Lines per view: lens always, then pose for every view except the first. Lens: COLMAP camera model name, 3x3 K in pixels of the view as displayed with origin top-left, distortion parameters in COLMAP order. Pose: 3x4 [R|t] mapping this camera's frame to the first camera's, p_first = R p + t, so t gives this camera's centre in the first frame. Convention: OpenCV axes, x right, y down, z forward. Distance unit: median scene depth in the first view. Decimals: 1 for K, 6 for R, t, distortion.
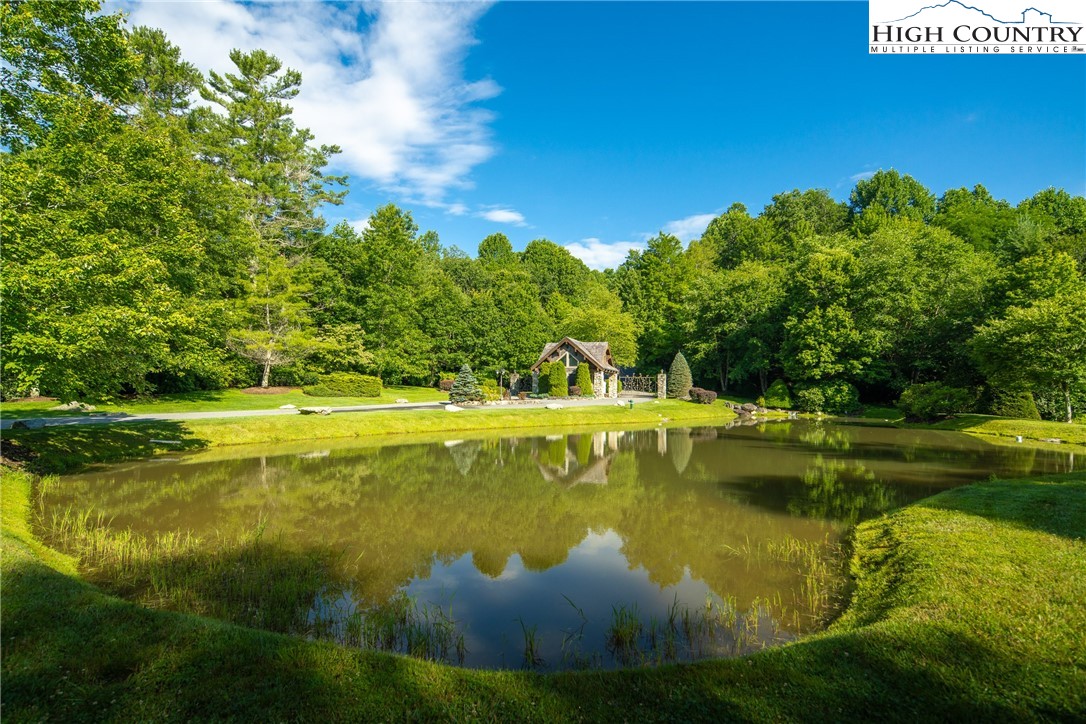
lens RADIAL K [[533.6, 0, 540.4], [0, 533.6, 360.8], [0, 0, 1]] dist [0.003369, -0.001189]
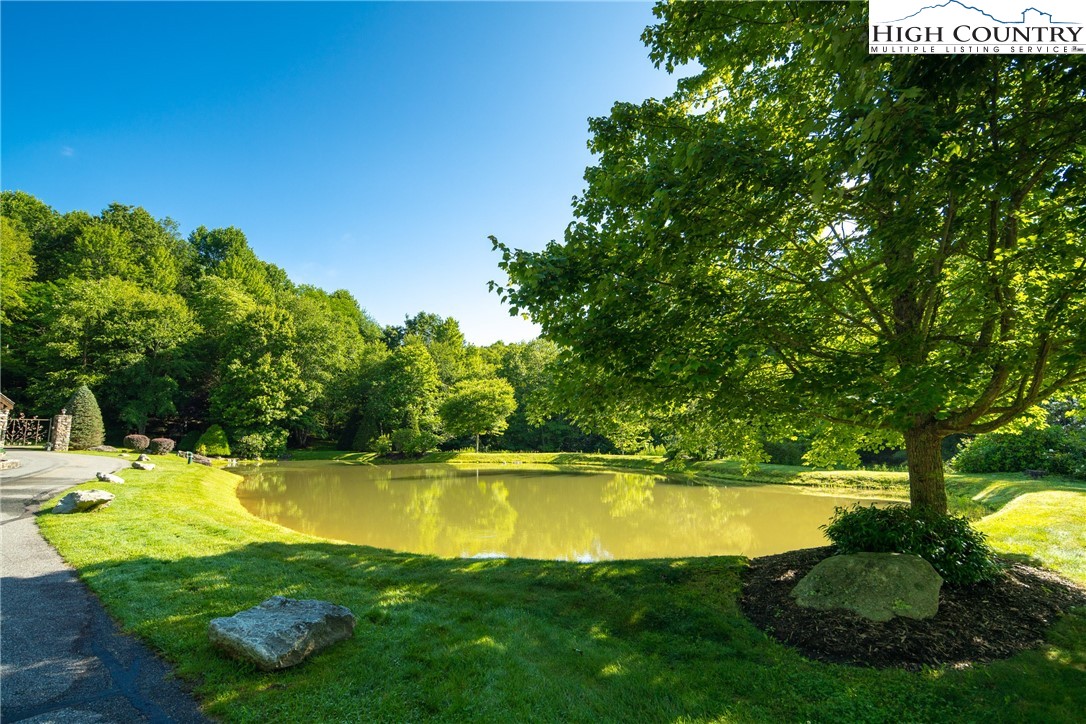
lens RADIAL K [[533.6, 0, 546.0], [0, 533.6, 361.1], [0, 0, 1]] dist [0.003369, -0.001189]
pose [[0.144649, 0.125045, 0.981550, -0.417816], [-0.045085, 0.991785, -0.119704, 0.010974], [-0.988455, -0.026938, 0.149098, 0.313956]]
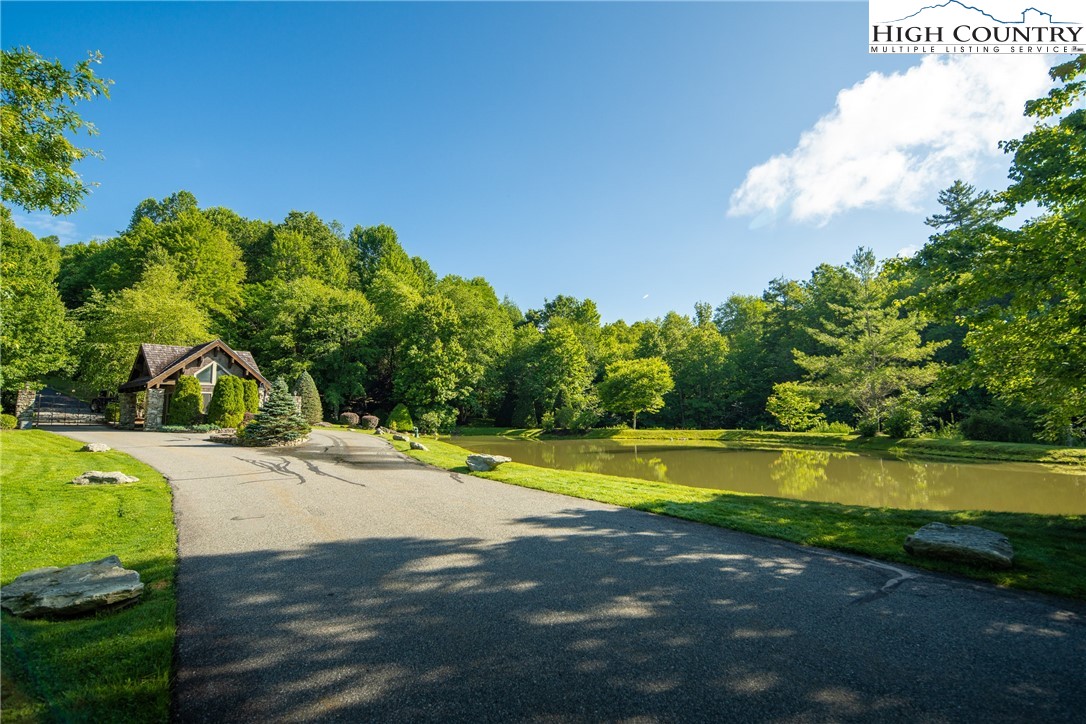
lens RADIAL K [[533.6, 0, 541.8], [0, 533.6, 363.4], [0, 0, 1]] dist [0.003369, -0.001189]
pose [[0.329220, 0.077190, 0.941093, -0.478971], [-0.038945, 0.996915, -0.068145, 0.016878], [-0.943450, -0.014216, 0.331211, 0.415953]]
